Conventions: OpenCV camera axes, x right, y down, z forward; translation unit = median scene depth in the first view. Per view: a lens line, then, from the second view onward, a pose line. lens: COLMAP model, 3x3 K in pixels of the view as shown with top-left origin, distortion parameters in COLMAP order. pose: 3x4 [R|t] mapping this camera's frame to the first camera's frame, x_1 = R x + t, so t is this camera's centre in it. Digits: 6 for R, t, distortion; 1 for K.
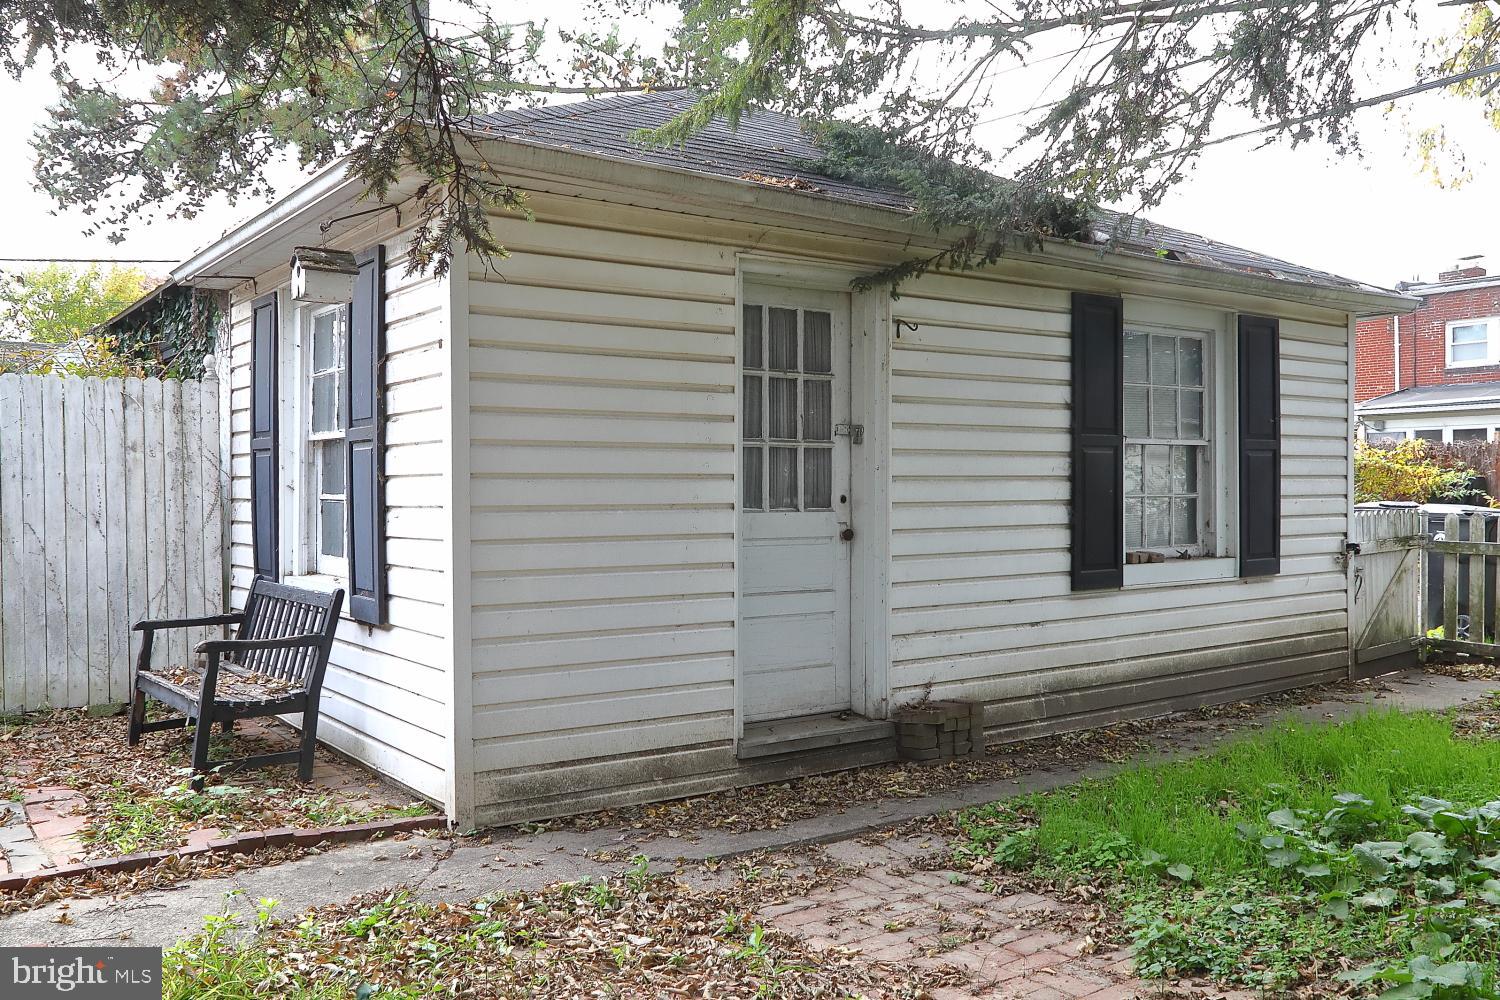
lens RADIAL K [[1262.3, 0, 750.0], [0, 1262.3, 500.0], [0, 0, 1]] dist [-0.076000, 0.001410]
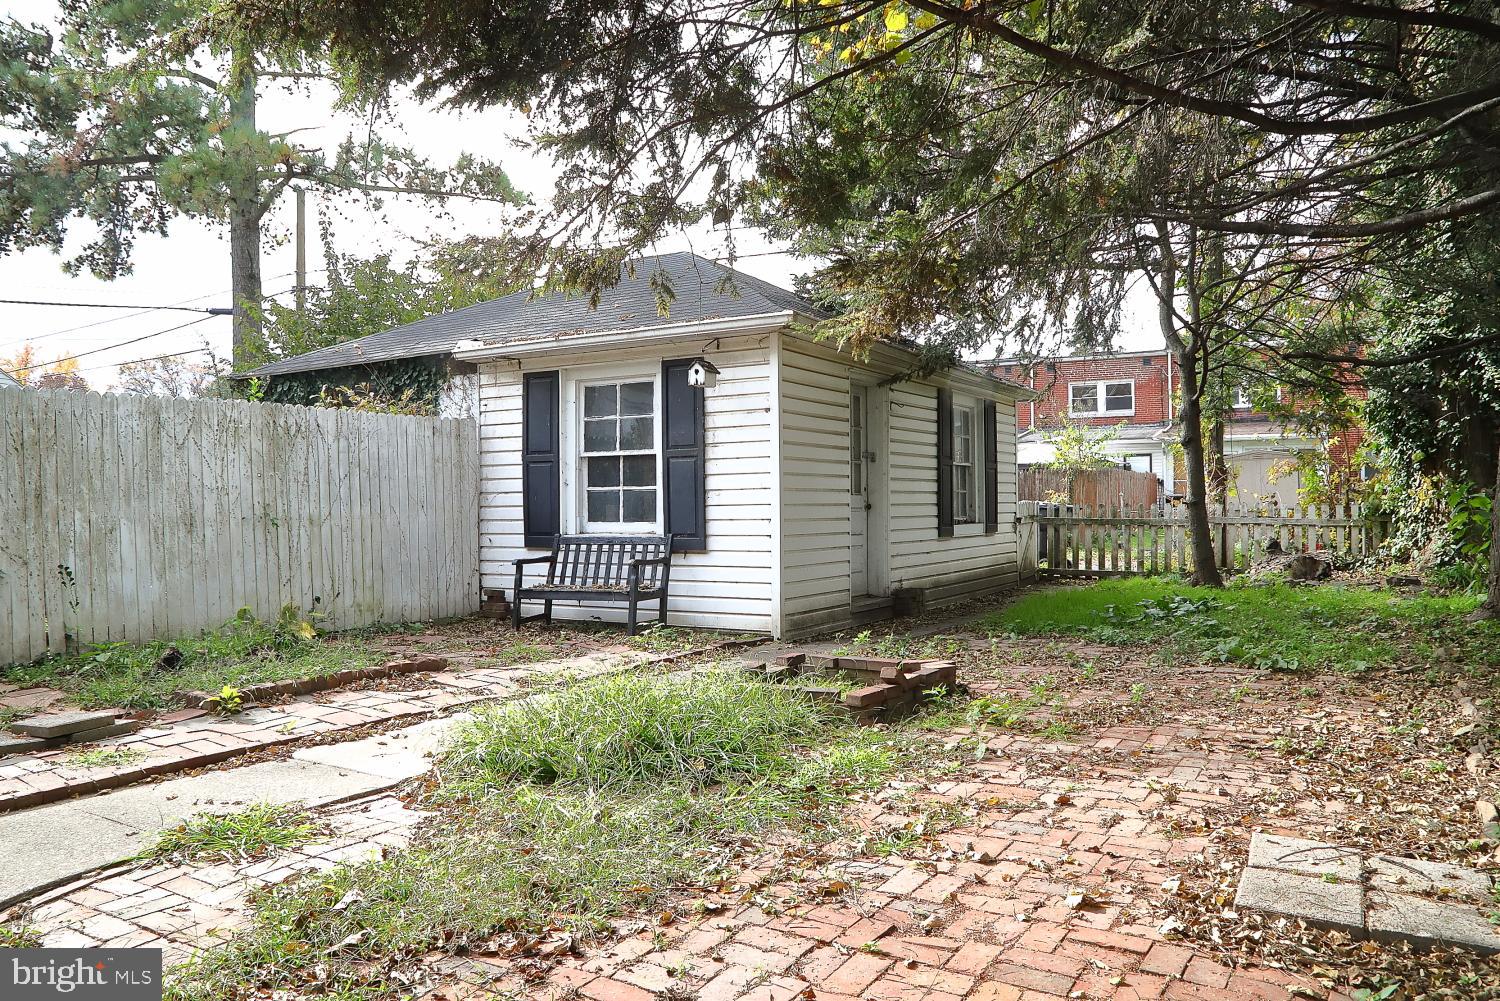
lens RADIAL K [[1033.0, 0, 742.2], [0, 1033.0, 507.5], [0, 0, 1]] dist [-0.121809, 0.066622]
pose [[0.922039, -0.004780, 0.387066, -0.674164], [0.008842, 0.999923, -0.008714, 0.036971], [-0.386995, 0.011457, 0.922011, -0.399842]]
